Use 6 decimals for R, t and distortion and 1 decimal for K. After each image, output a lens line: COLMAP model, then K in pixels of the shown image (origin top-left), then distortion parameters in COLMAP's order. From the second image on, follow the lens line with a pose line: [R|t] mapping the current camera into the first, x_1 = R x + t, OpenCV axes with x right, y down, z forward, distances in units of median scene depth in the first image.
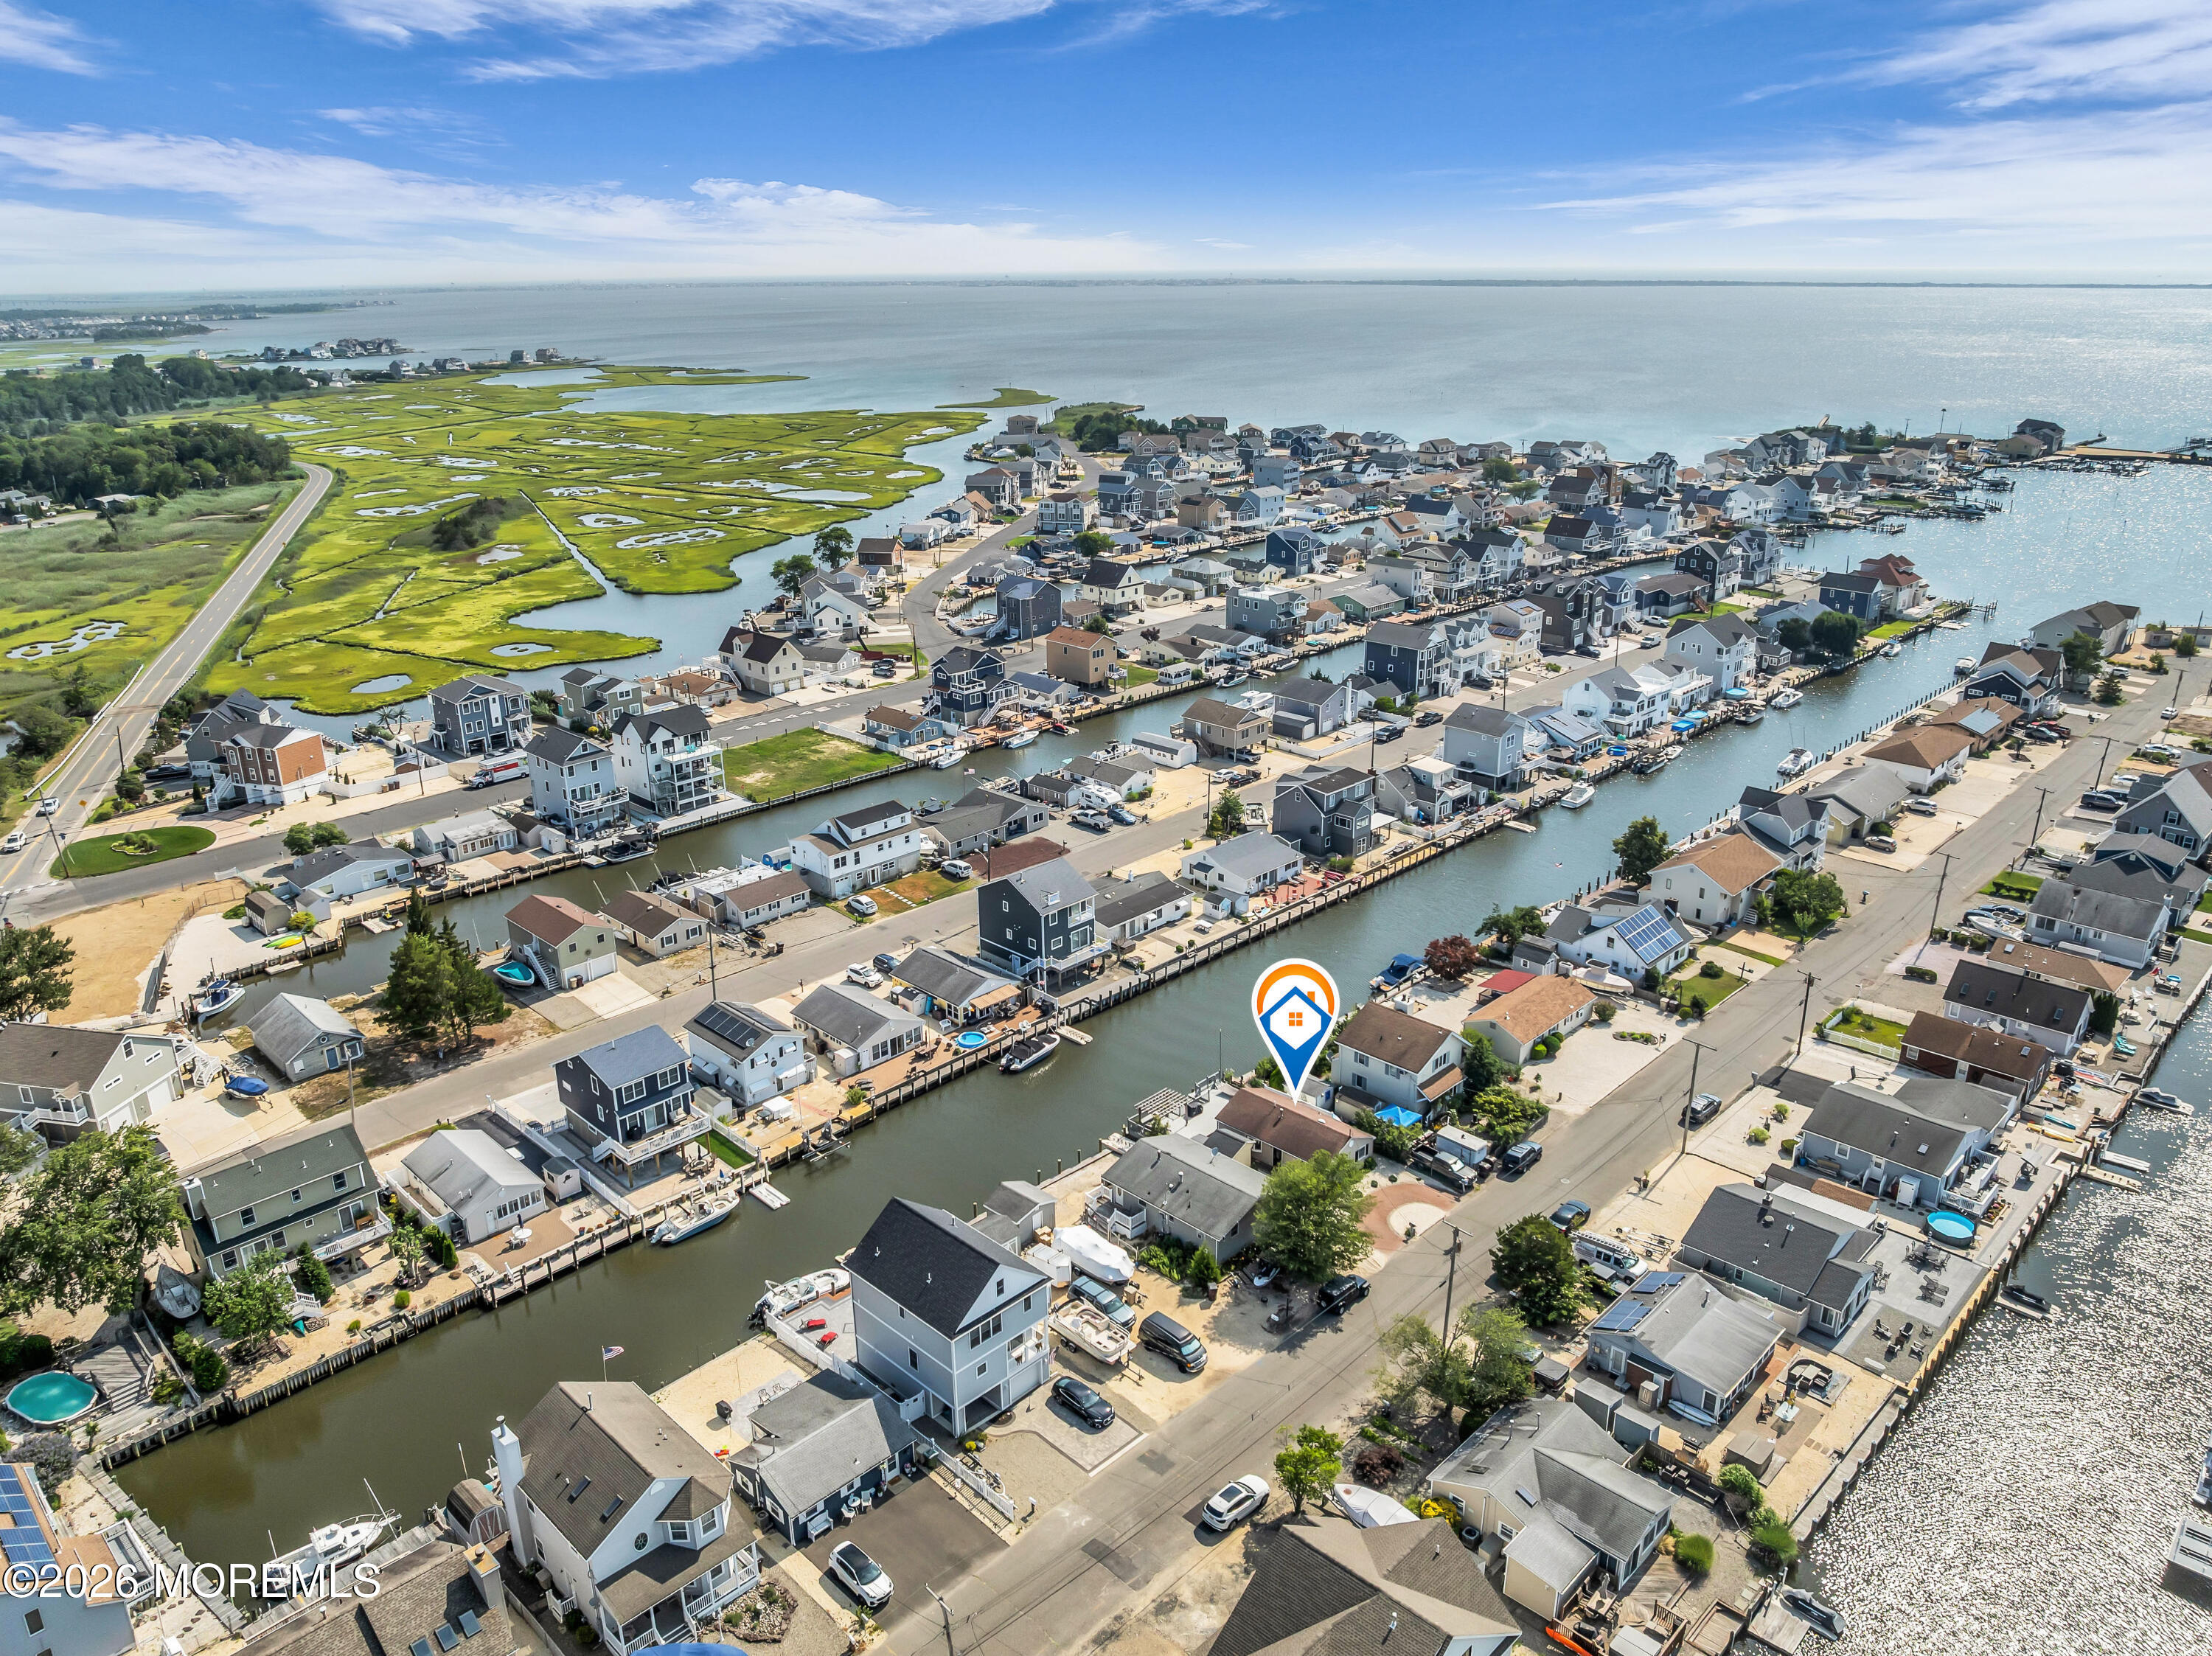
lens RADIAL K [[1569.9, 0, 1109.5], [0, 1569.9, 820.4], [0, 0, 1]] dist [-0.028715, 0.005662]
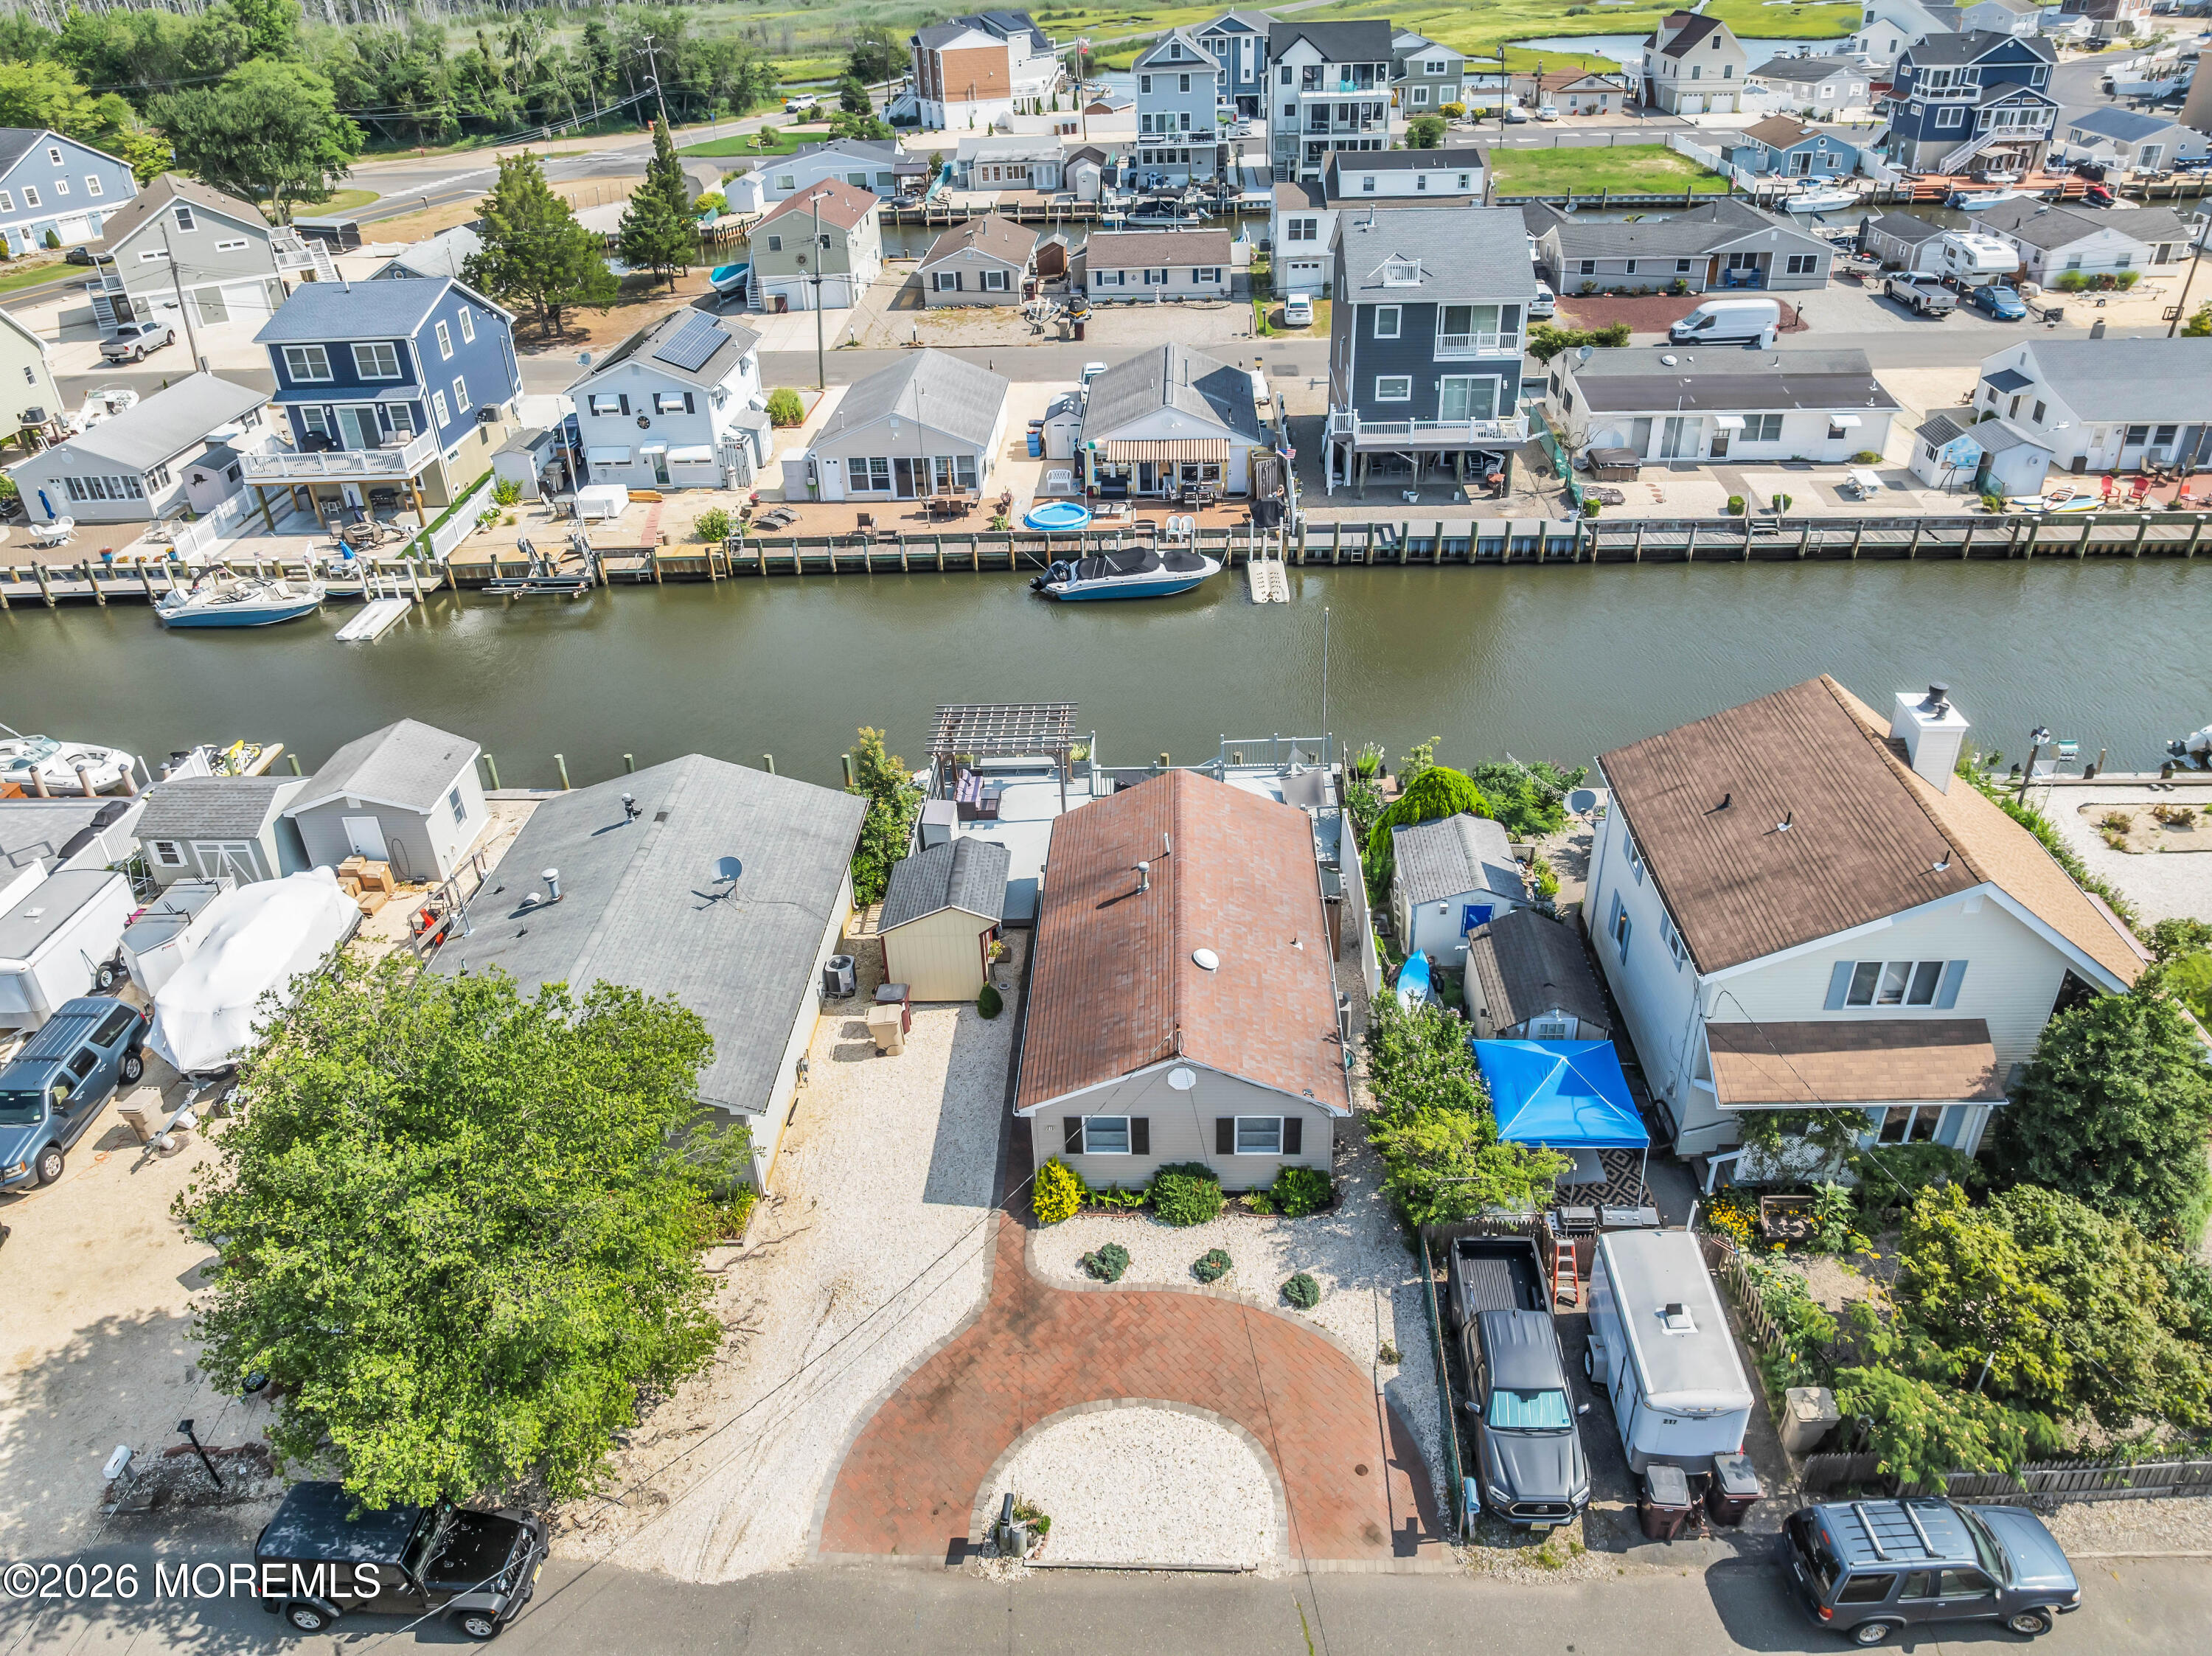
lens RADIAL K [[1569.9, 0, 1109.5], [0, 1569.9, 820.4], [0, 0, 1]] dist [-0.028715, 0.005662]
pose [[0.681264, 0.372596, -0.630120, 0.209942], [-0.223295, 0.925524, 0.305852, 0.069555], [0.697150, -0.067663, 0.713725, 0.596820]]
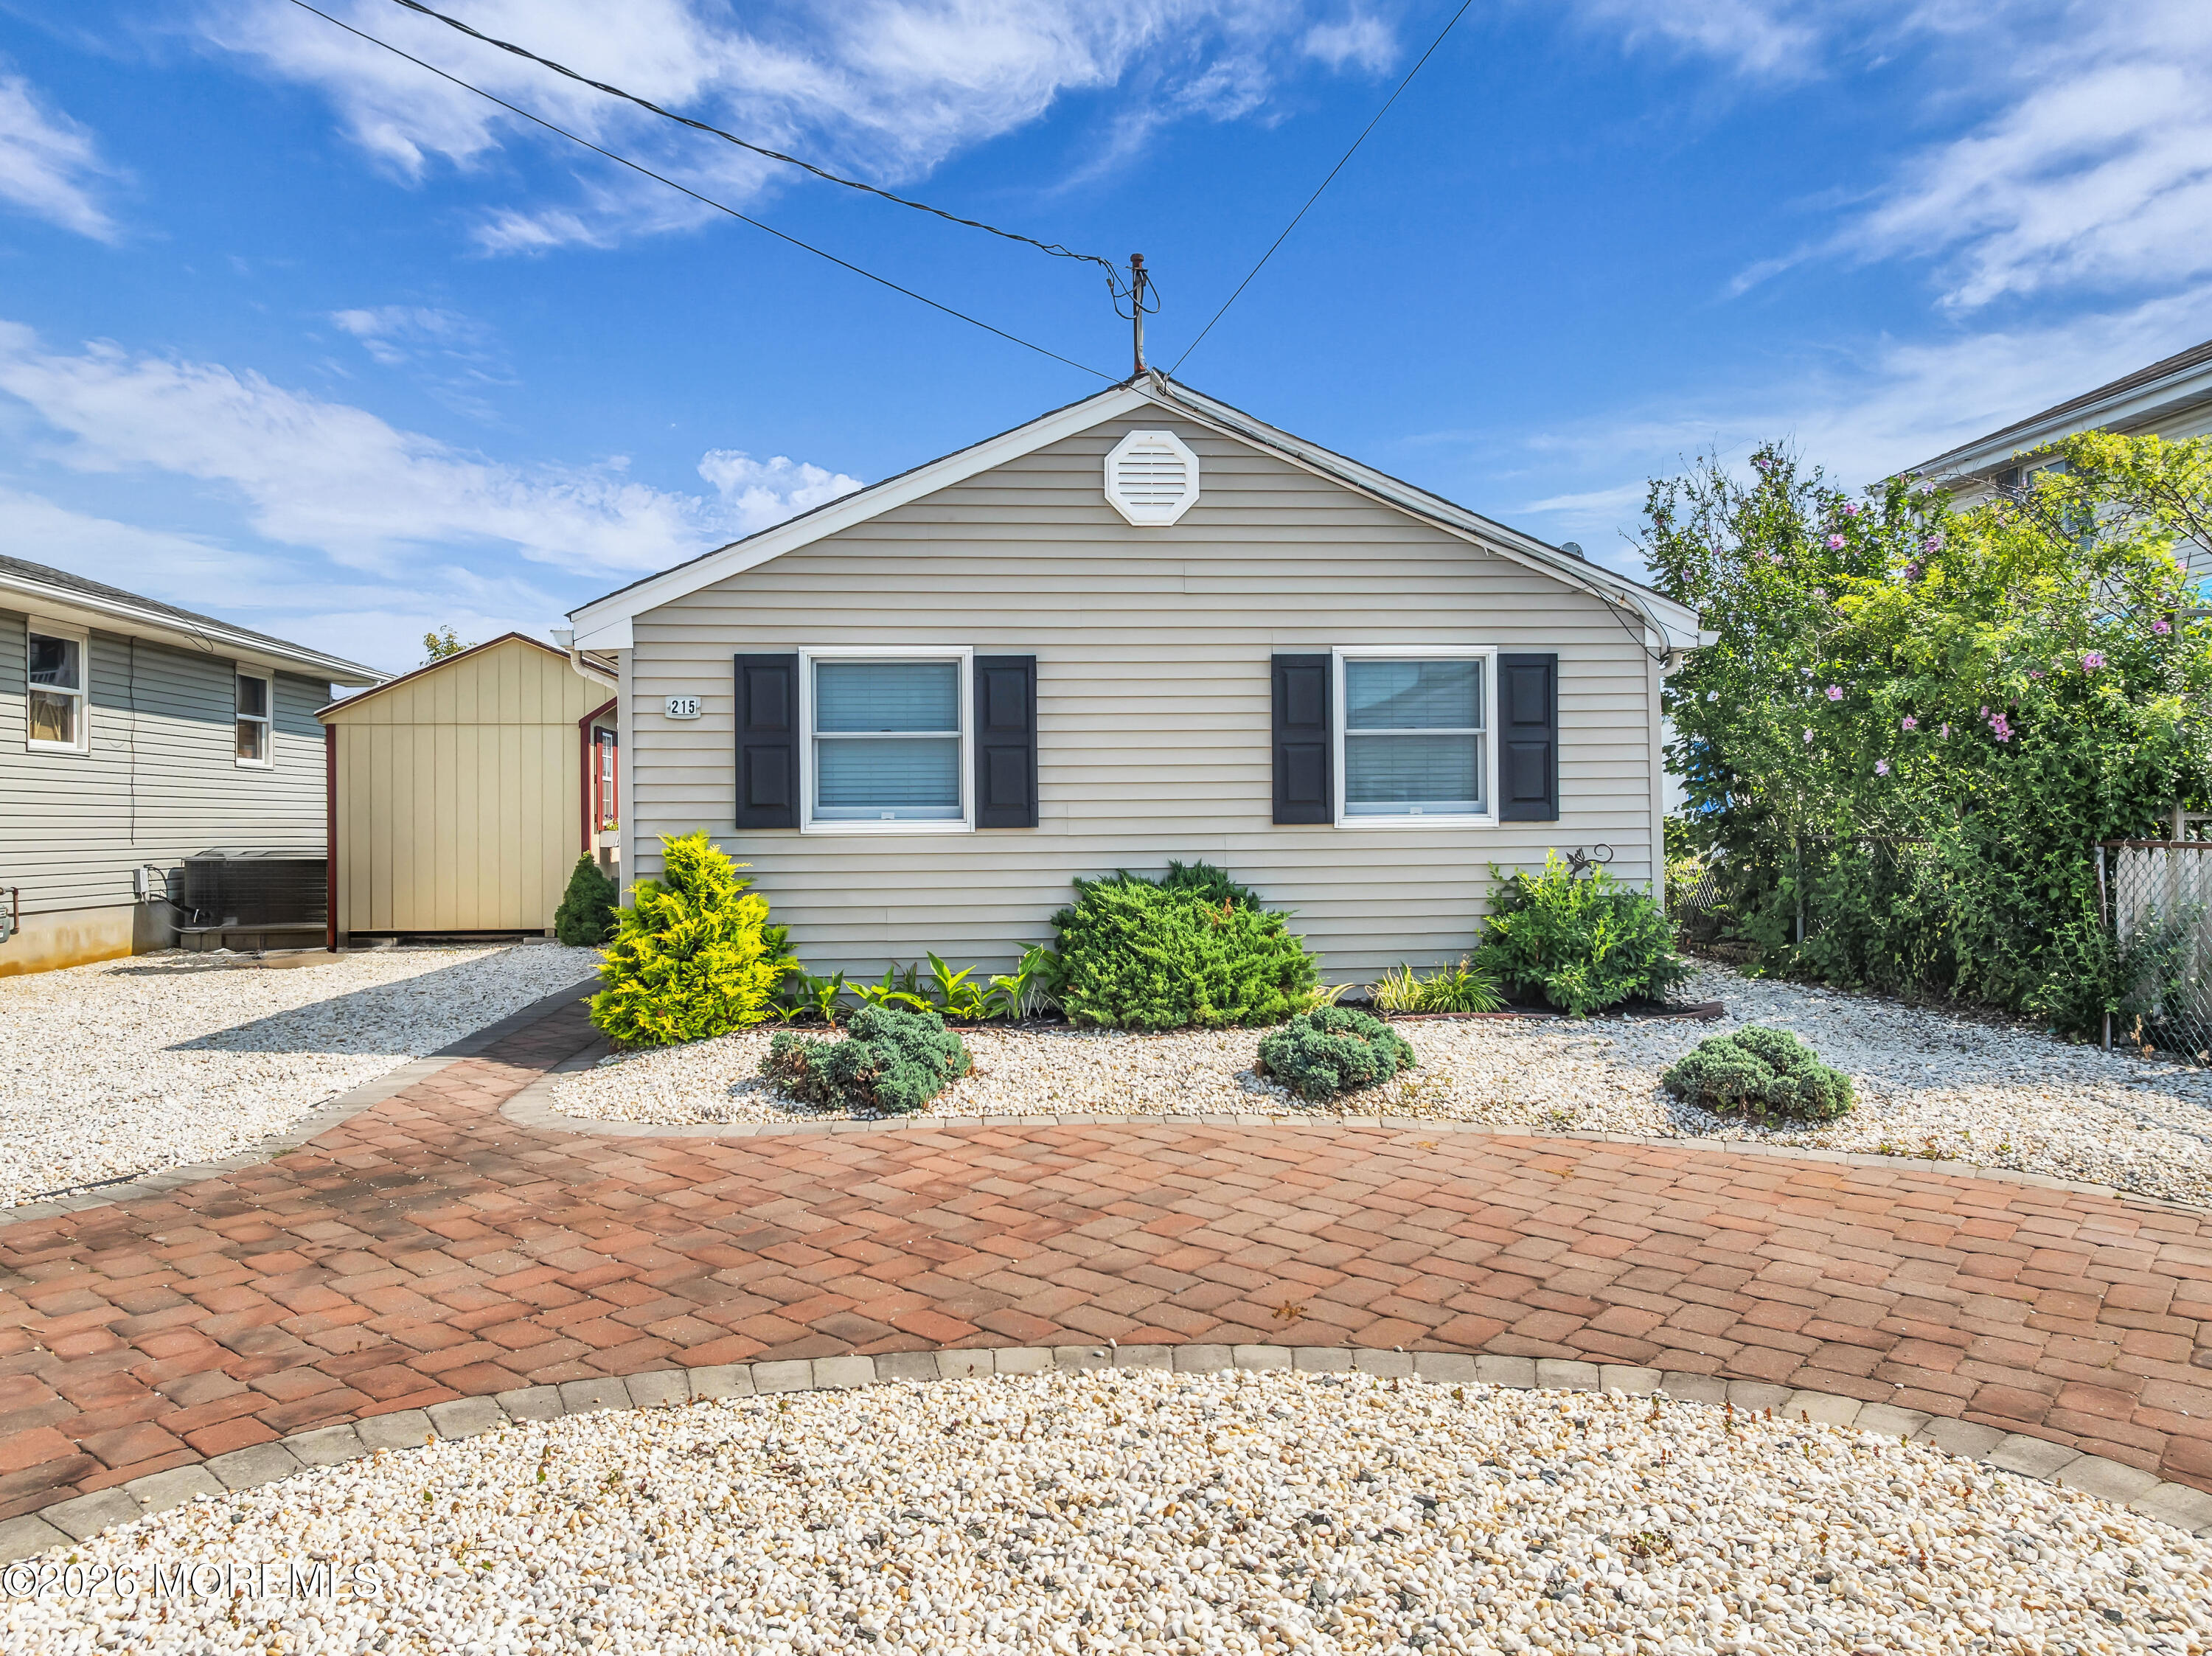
lens RADIAL K [[1569.9, 0, 1109.5], [0, 1569.9, 820.4], [0, 0, 1]] dist [-0.028715, 0.005662]
pose [[0.763951, 0.001118, -0.645274, 0.144868], [-0.213197, 0.944278, -0.250772, 0.176829], [0.609037, 0.329148, 0.721620, 0.695989]]
